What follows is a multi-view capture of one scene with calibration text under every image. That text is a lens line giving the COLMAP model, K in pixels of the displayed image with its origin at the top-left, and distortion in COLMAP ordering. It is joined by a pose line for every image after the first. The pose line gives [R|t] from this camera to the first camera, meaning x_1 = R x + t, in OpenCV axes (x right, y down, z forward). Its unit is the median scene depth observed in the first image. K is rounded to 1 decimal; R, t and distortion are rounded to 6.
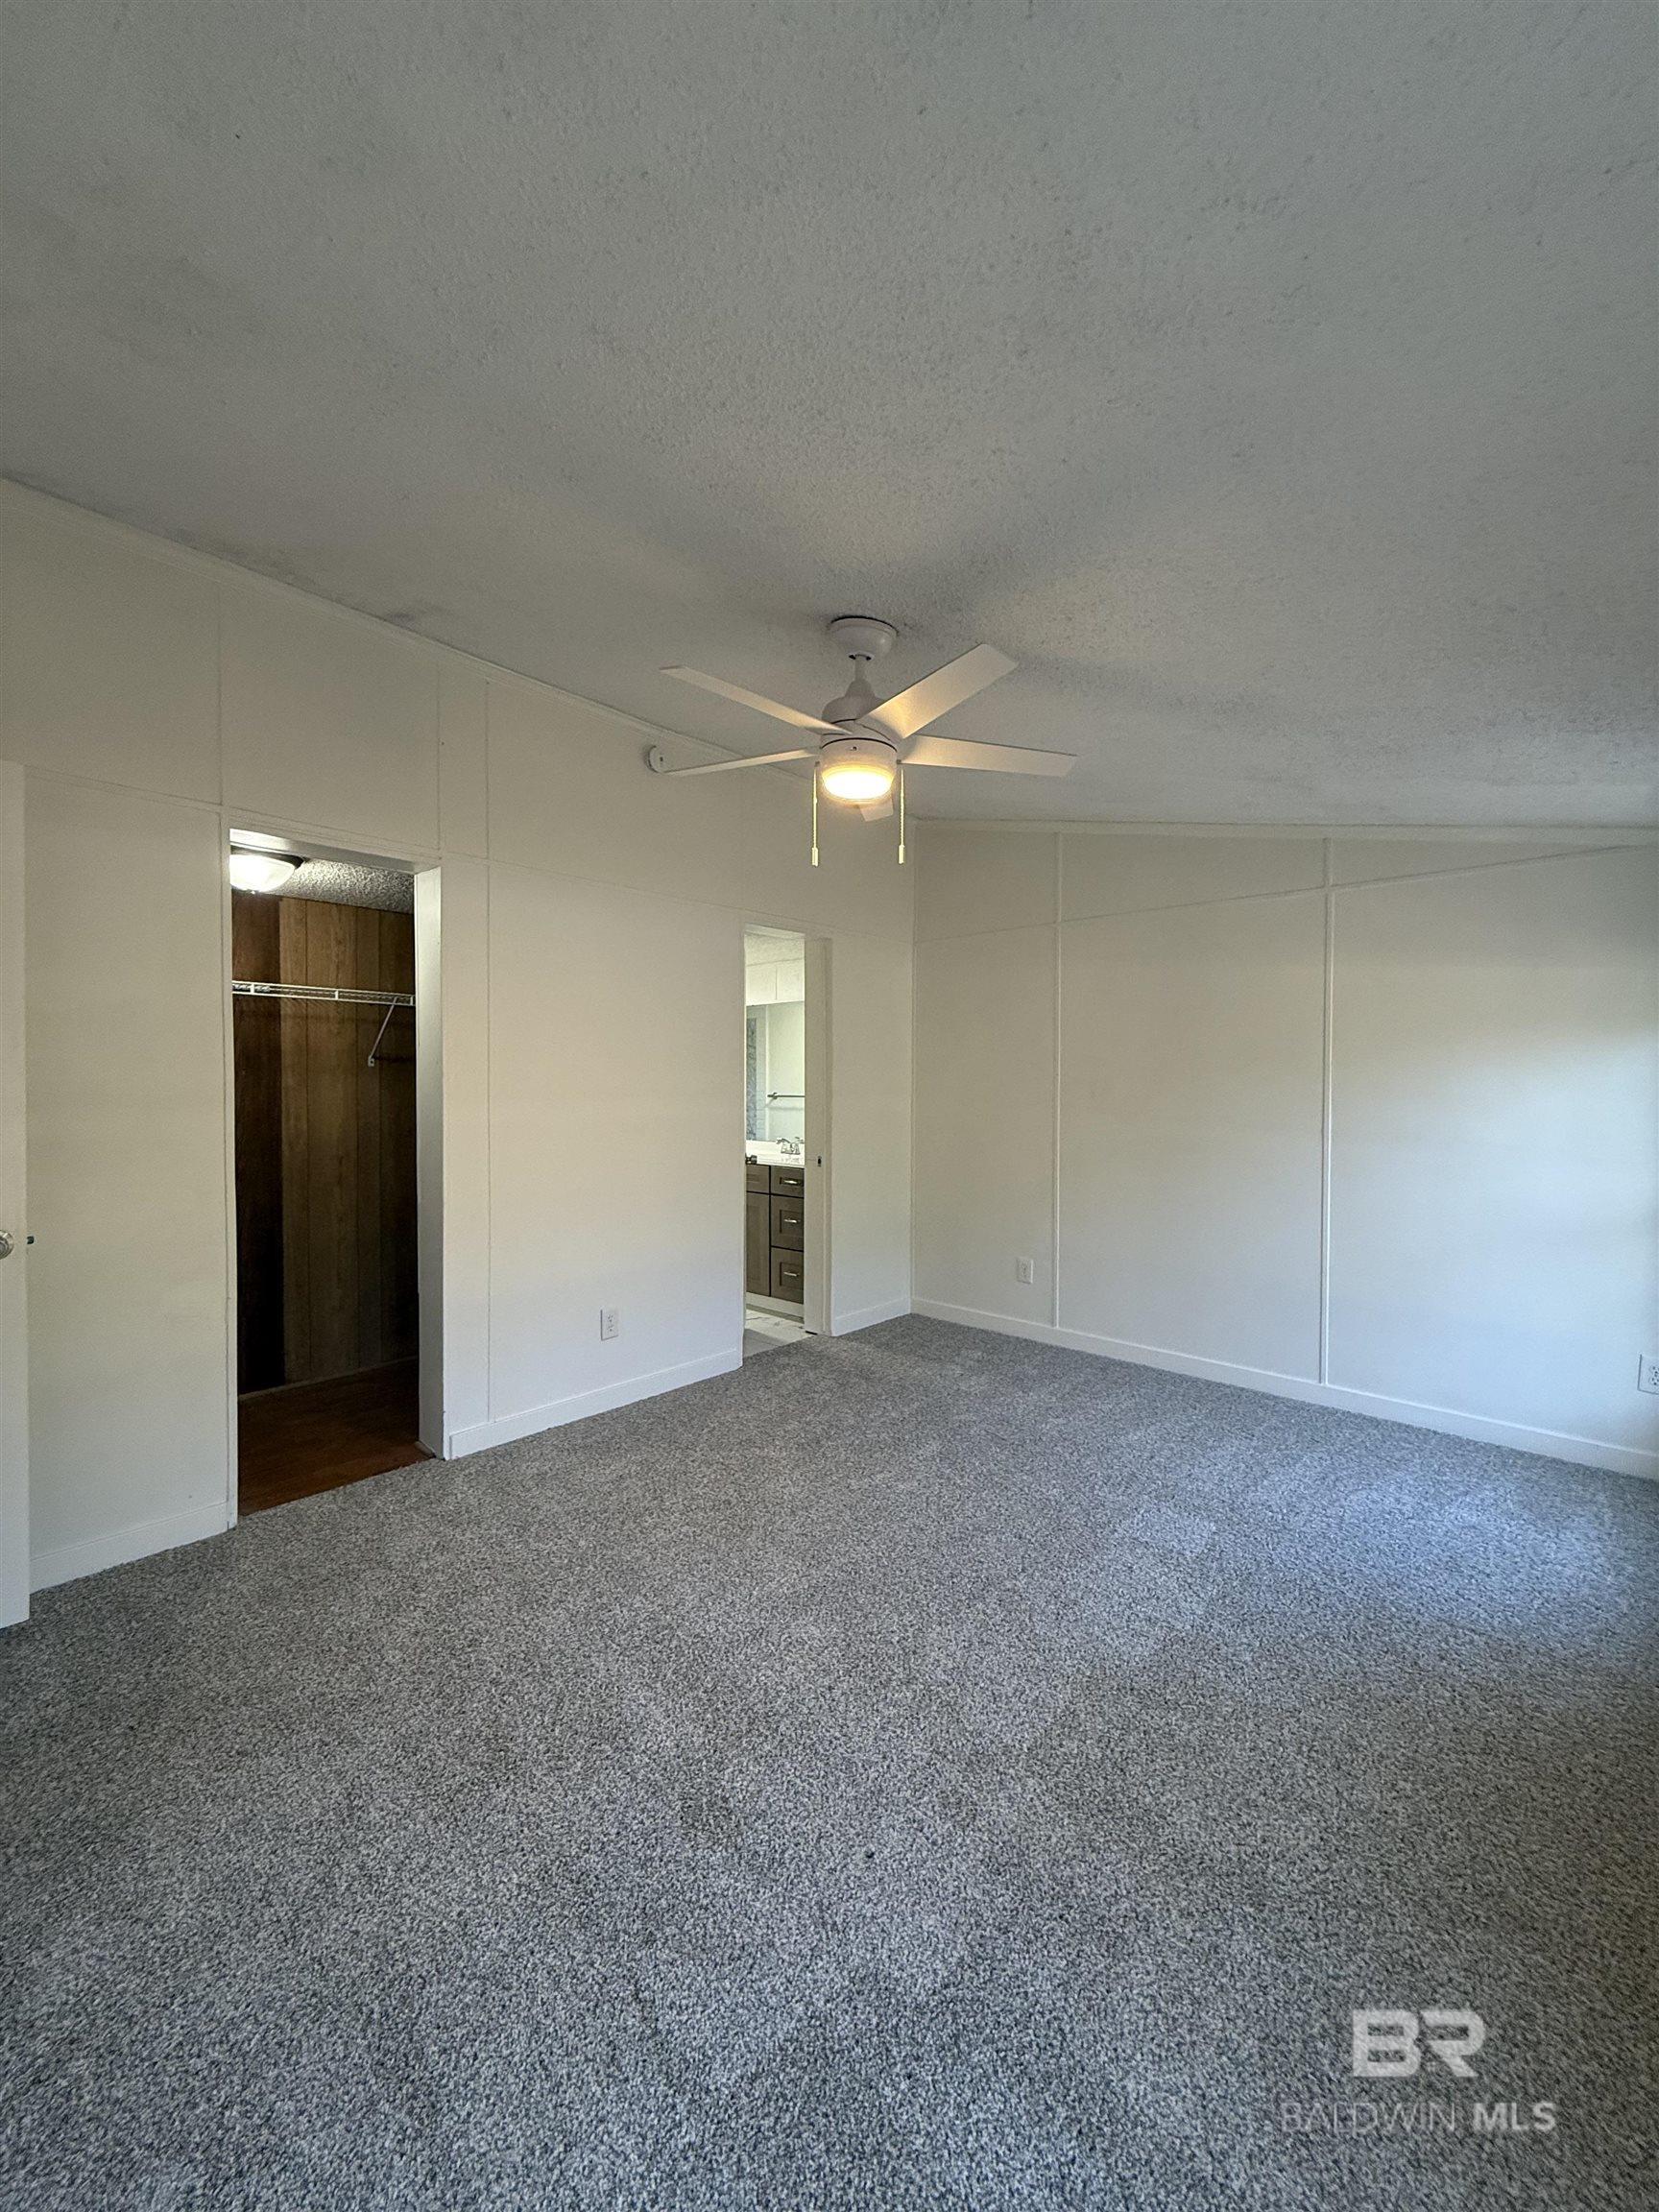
lens RADIAL K [[878.6, 0, 844.3], [0, 878.6, 1091.7], [0, 0, 1]] dist [-0.000640, 0.000057]
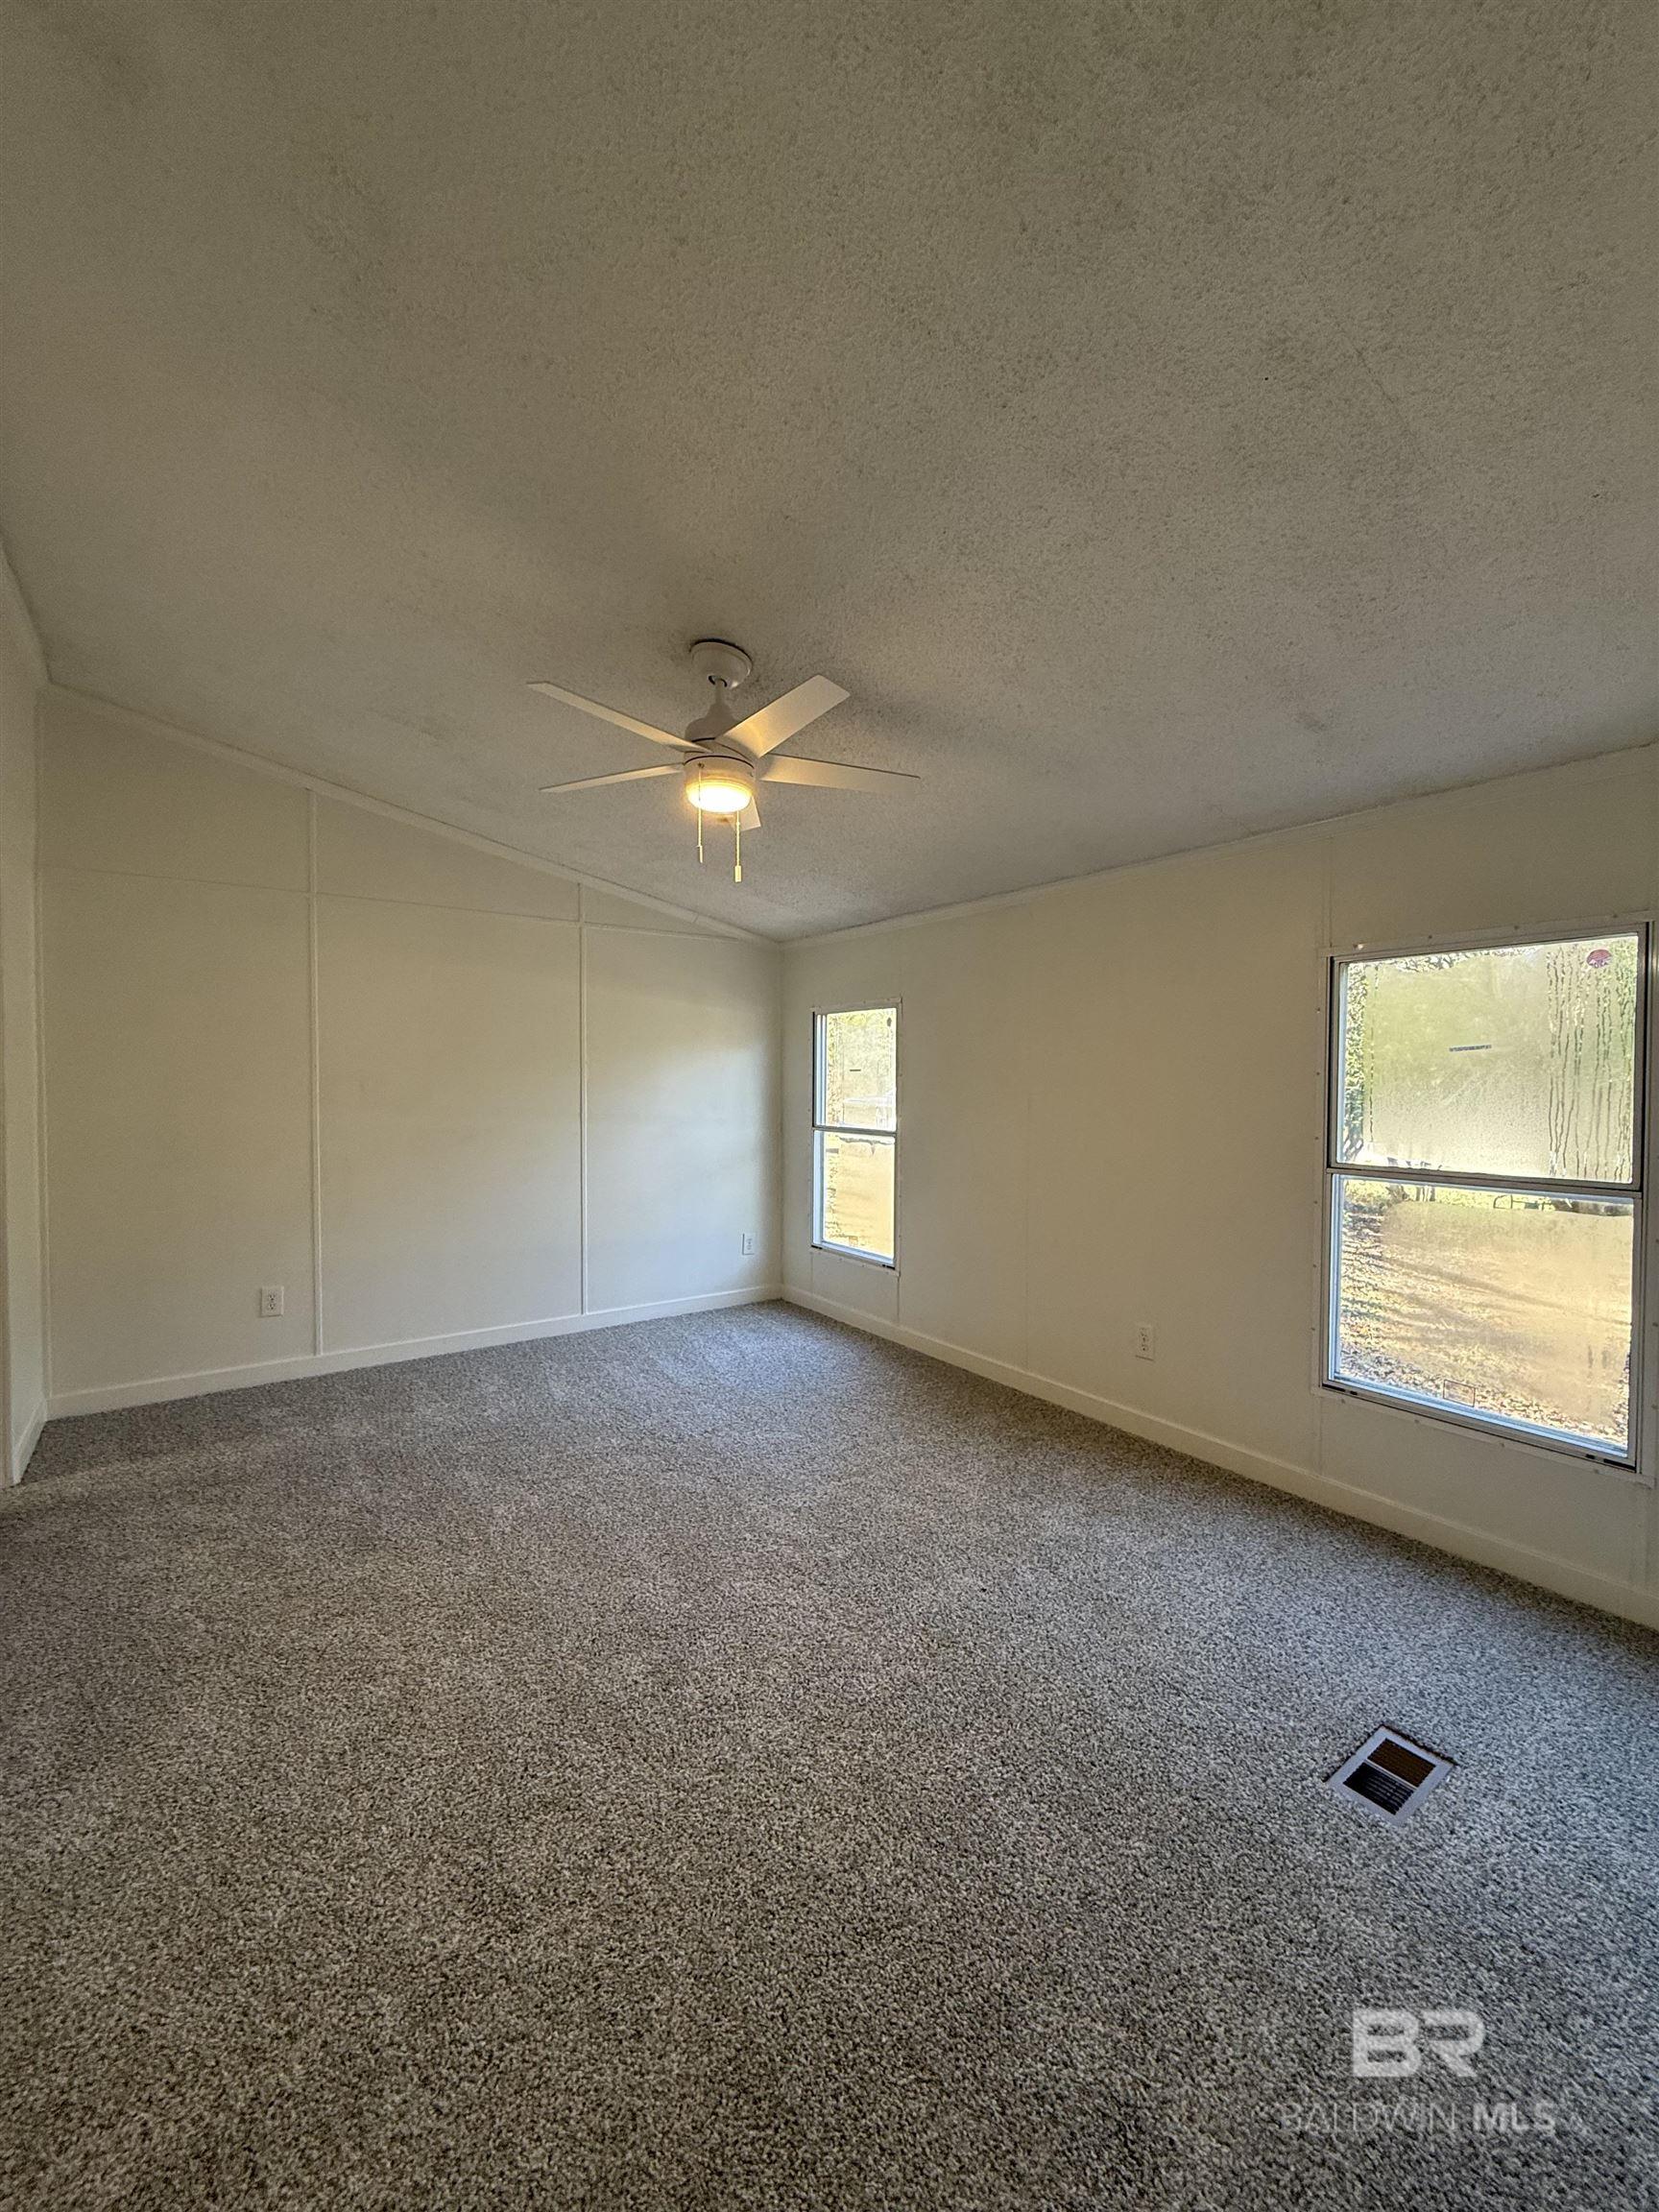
lens RADIAL K [[878.6, 0, 826.3], [0, 878.6, 1105.4], [0, 0, 1]] dist [-0.000640, 0.000057]
pose [[0.204000, -0.024249, 0.978671, -0.617289], [0.008571, 0.999699, 0.022983, 0.007425], [-0.978933, 0.003700, 0.204146, 0.406198]]
